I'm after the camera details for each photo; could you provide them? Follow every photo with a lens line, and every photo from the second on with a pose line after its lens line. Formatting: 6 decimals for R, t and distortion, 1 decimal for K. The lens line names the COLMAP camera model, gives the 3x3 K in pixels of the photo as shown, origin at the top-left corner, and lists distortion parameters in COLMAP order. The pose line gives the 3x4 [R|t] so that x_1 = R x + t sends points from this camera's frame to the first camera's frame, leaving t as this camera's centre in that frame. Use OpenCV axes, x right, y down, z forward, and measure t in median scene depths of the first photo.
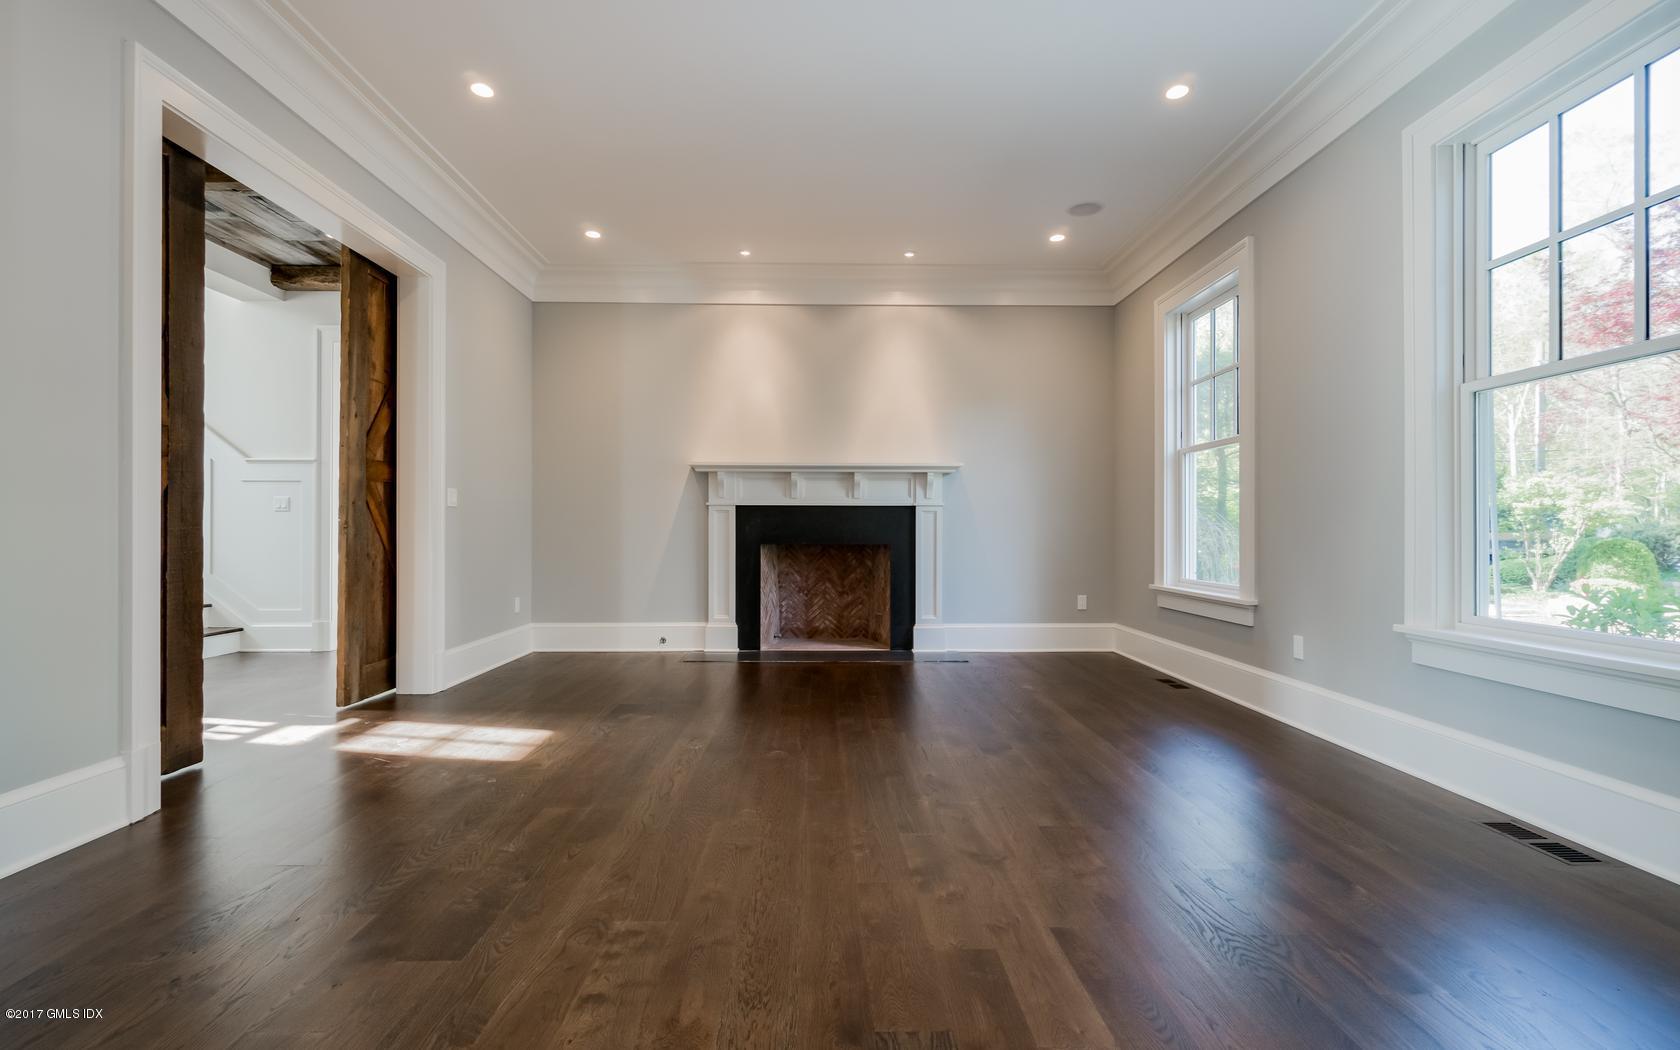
lens RADIAL K [[758.0, 0, 840.0], [0, 758.0, 525.0], [0, 0, 1]] dist [0.003214, -0.000003]
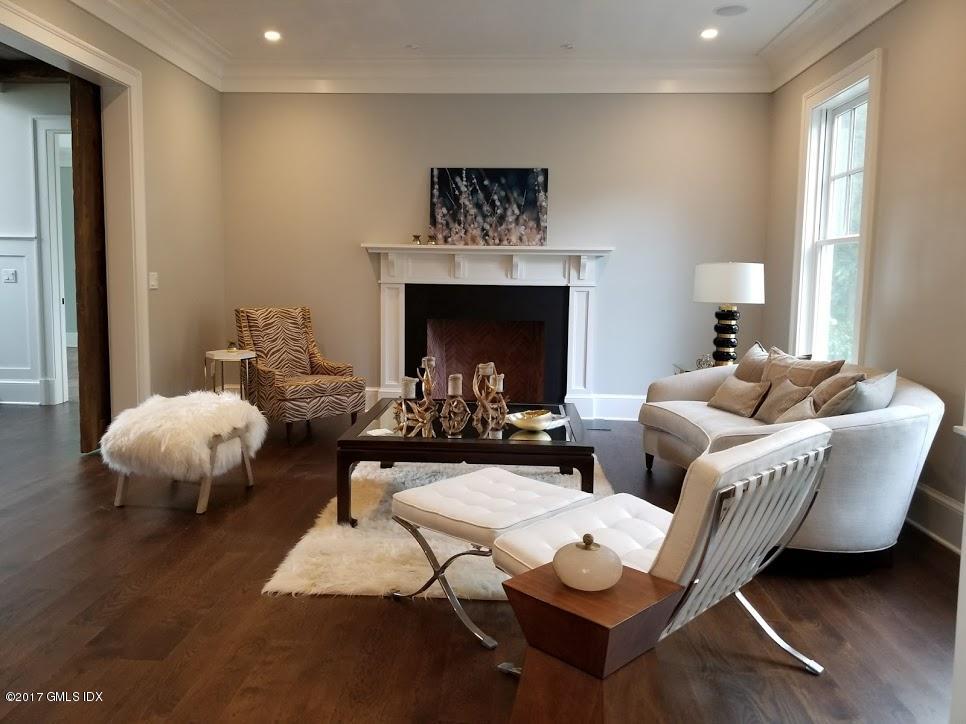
lens RADIAL K [[763.9, 0, 478.9], [0, 763.9, 340.7], [0, 0, 1]] dist [0.081744, -0.106864]
pose [[0.996647, 0.023691, -0.078311, 0.073992], [-0.015916, 0.995014, 0.098461, -0.068344], [0.080253, -0.096885, 0.992055, -0.130861]]
